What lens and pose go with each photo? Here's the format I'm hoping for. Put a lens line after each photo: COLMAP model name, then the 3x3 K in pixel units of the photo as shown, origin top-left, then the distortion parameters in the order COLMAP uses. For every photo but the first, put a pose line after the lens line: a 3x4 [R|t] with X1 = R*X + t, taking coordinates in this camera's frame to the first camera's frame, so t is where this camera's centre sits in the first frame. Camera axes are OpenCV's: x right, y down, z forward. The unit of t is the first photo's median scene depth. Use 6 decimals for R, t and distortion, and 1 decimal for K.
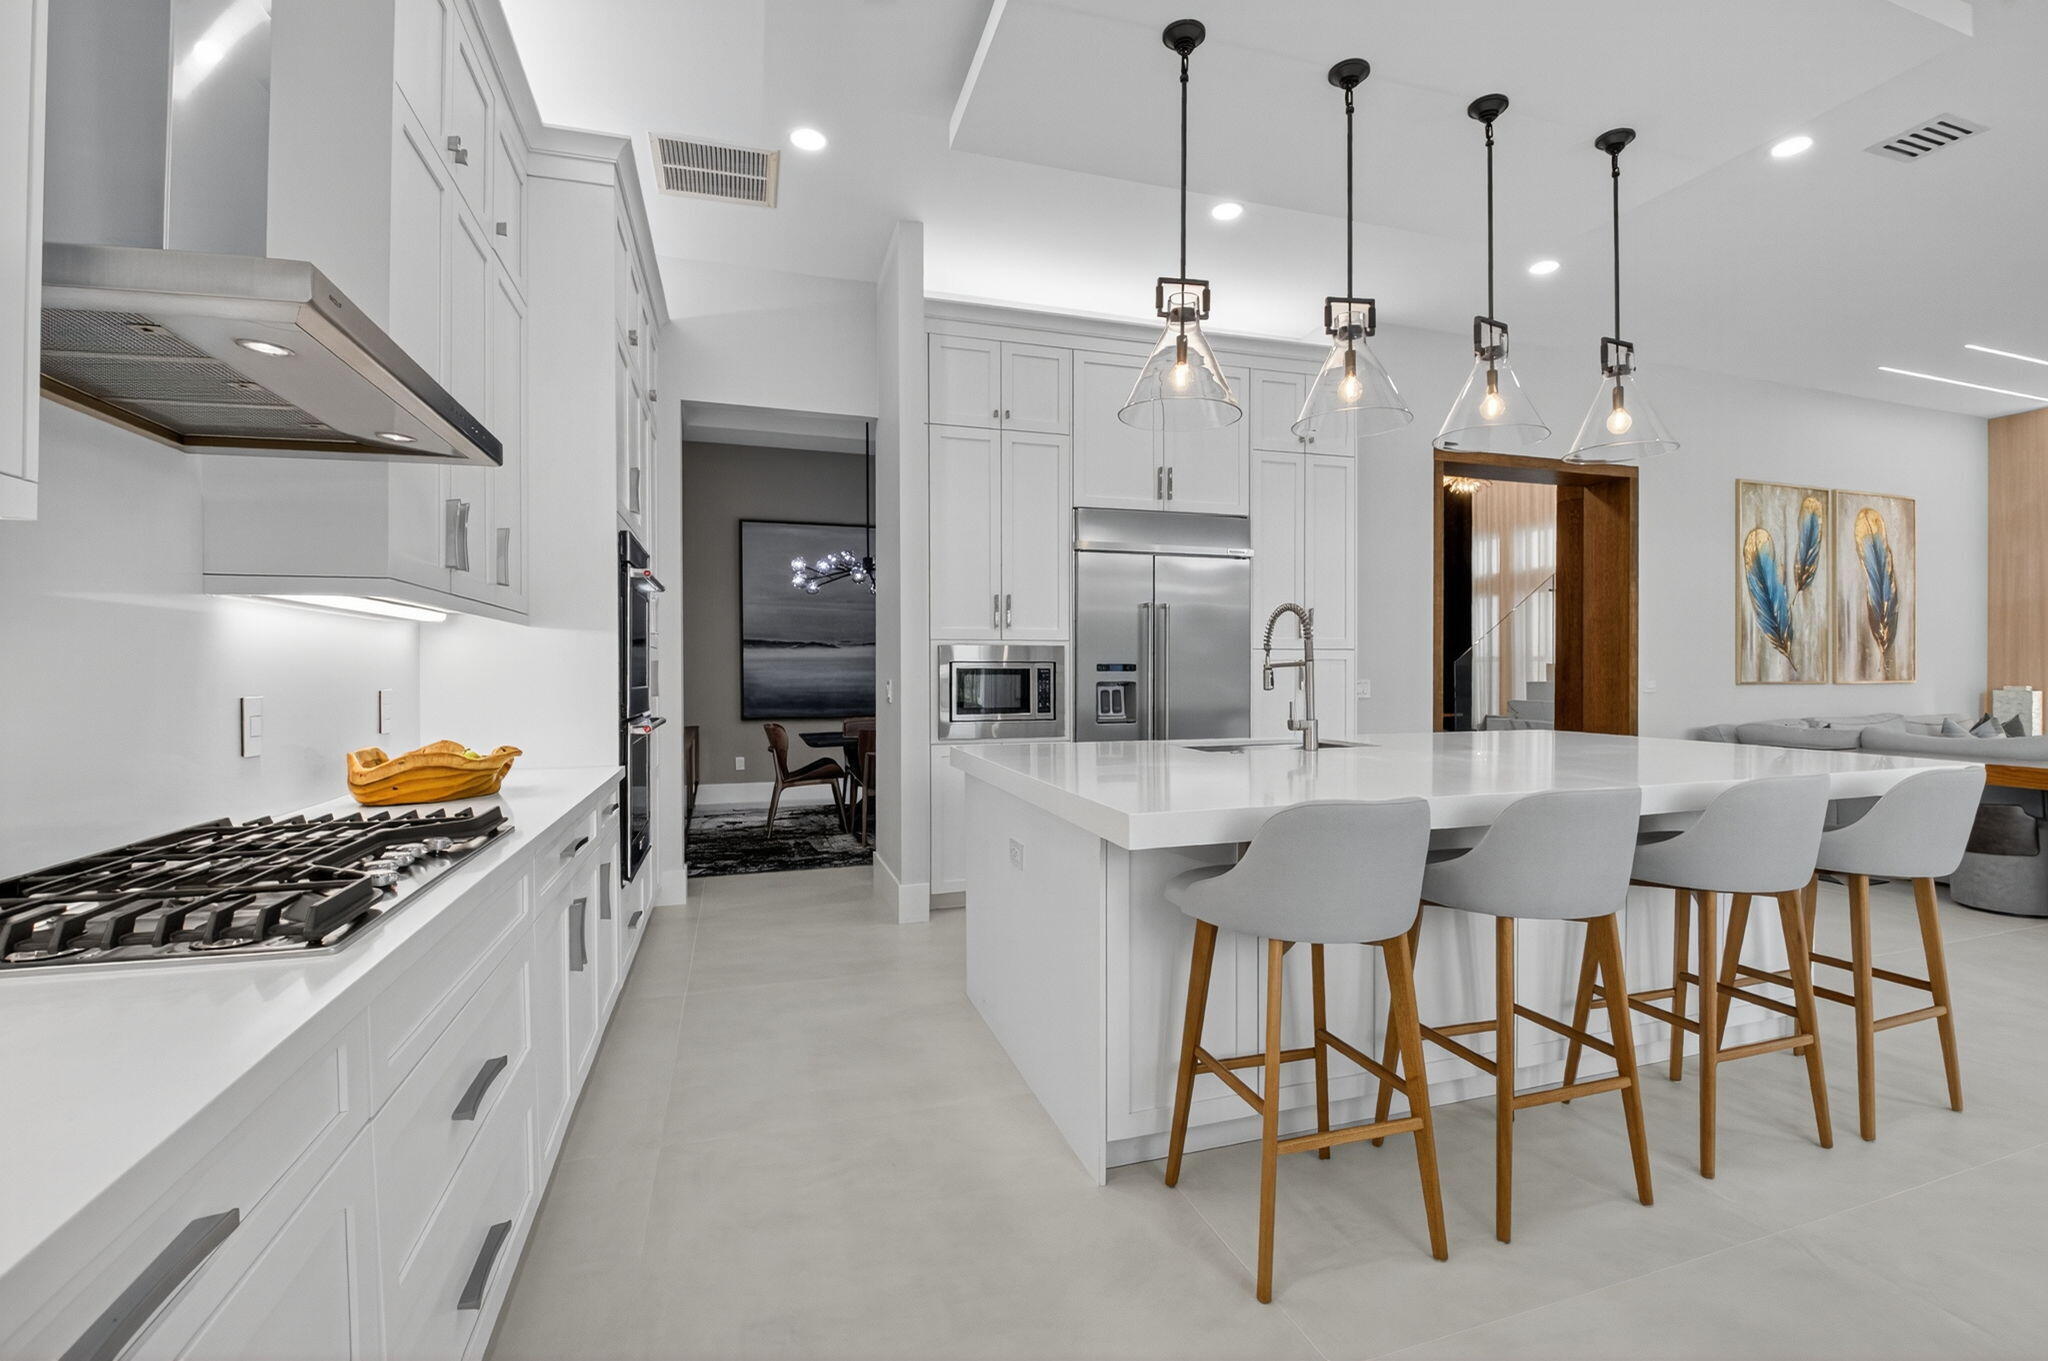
lens RADIAL K [[914.4, 0, 1037.1], [0, 914.4, 668.5], [0, 0, 1]] dist [0.000459, -0.012583]
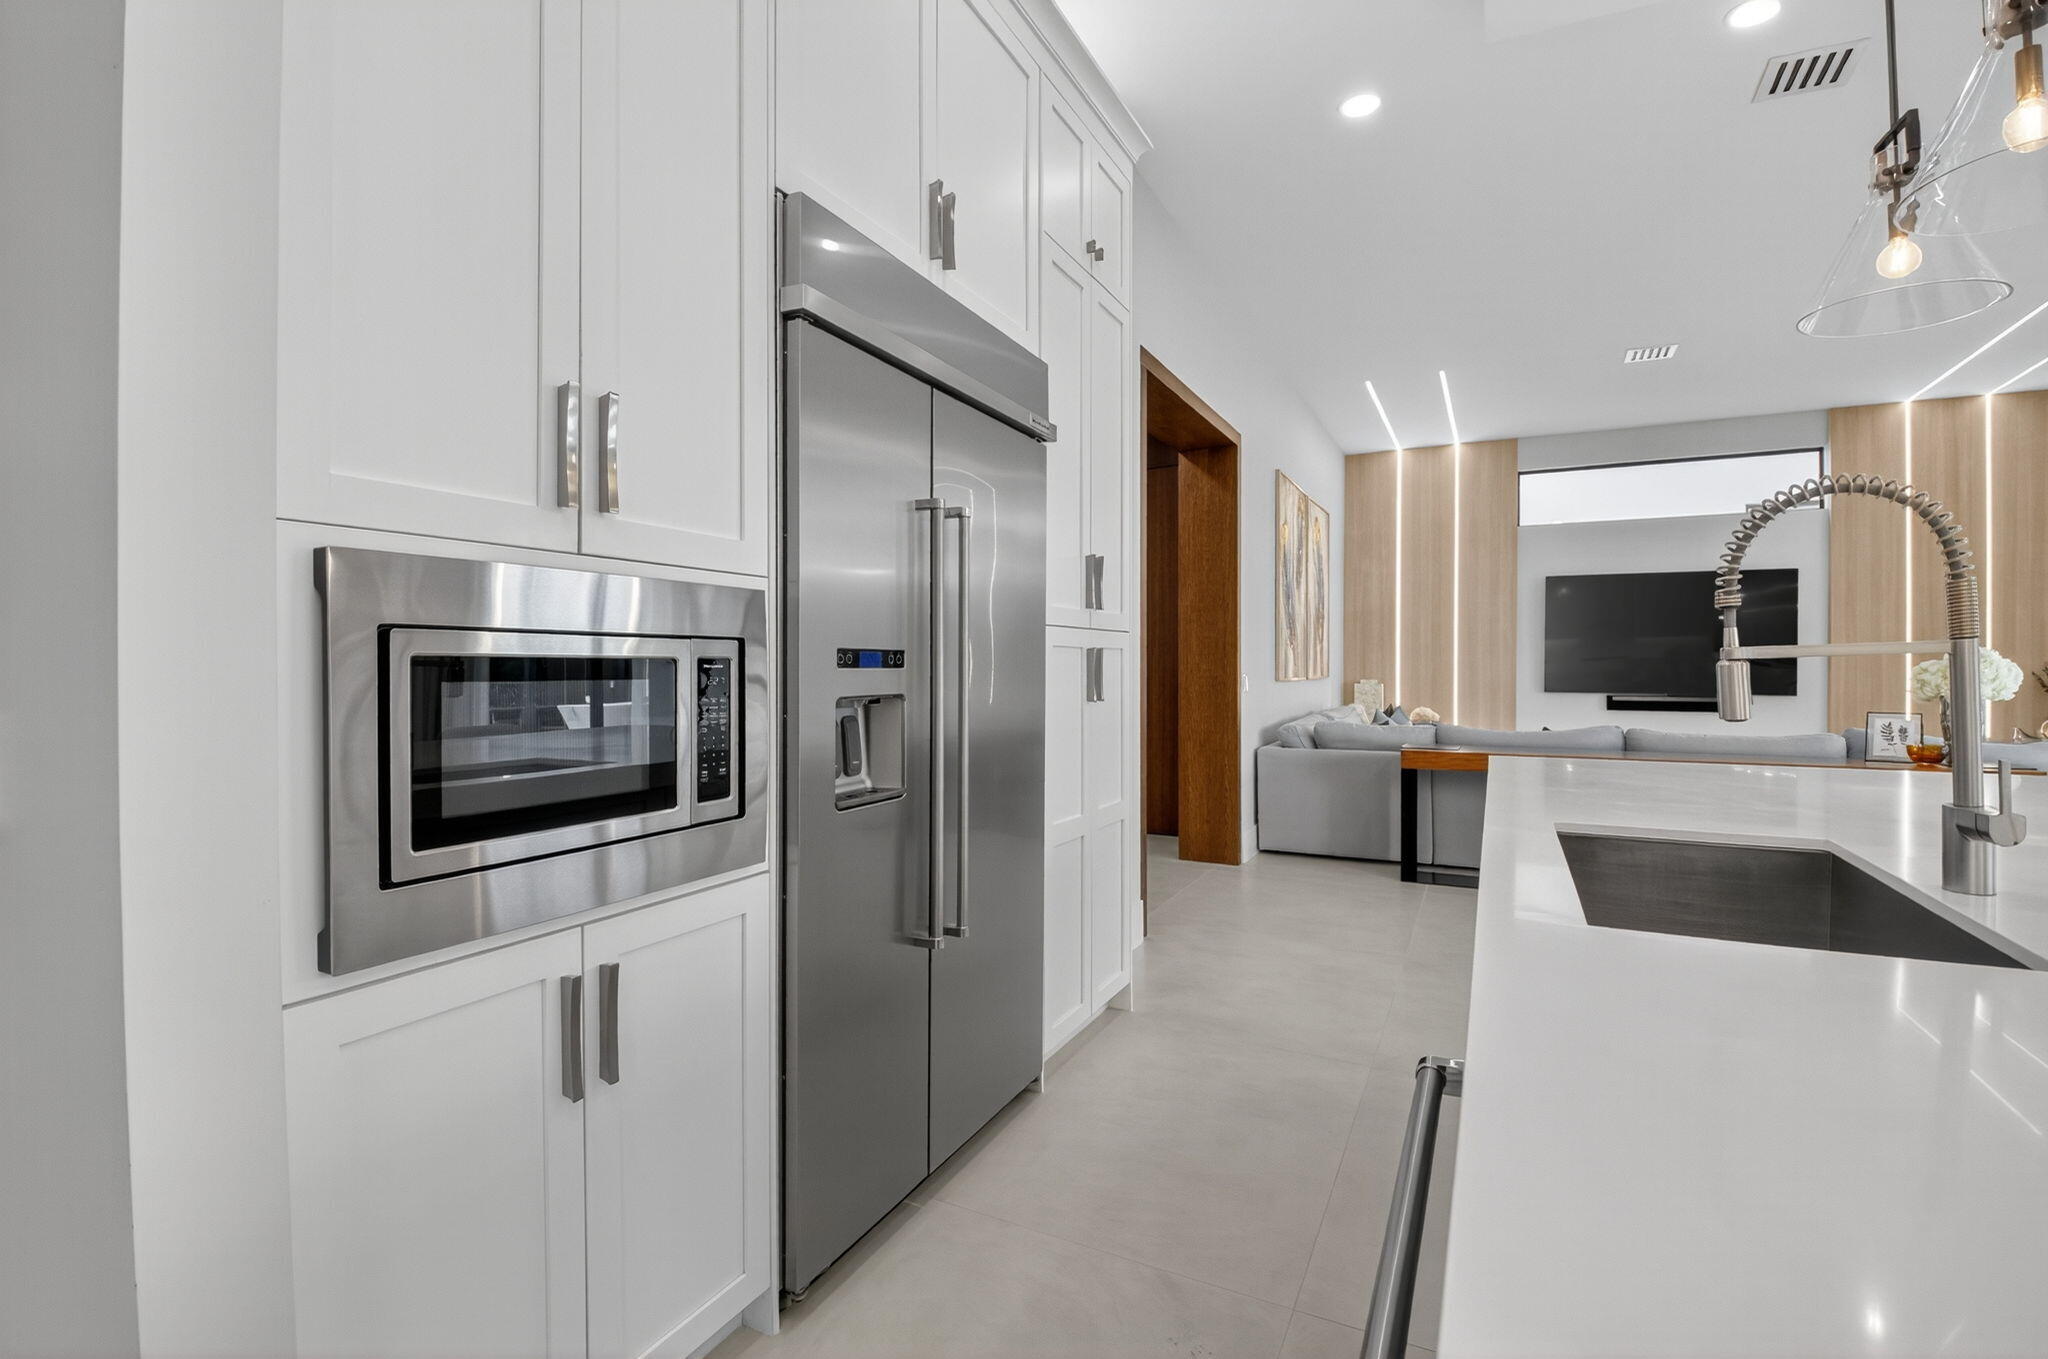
lens RADIAL K [[910.8, 0, 1026.5], [0, 910.8, 668.5], [0, 0, 1]] dist [0.016805, -0.043452]
pose [[0.725614, 0.000442, 0.688102, -0.127030], [-0.002831, 0.999993, 0.002344, 0.002484], [-0.688096, -0.003649, 0.725611, 0.688475]]
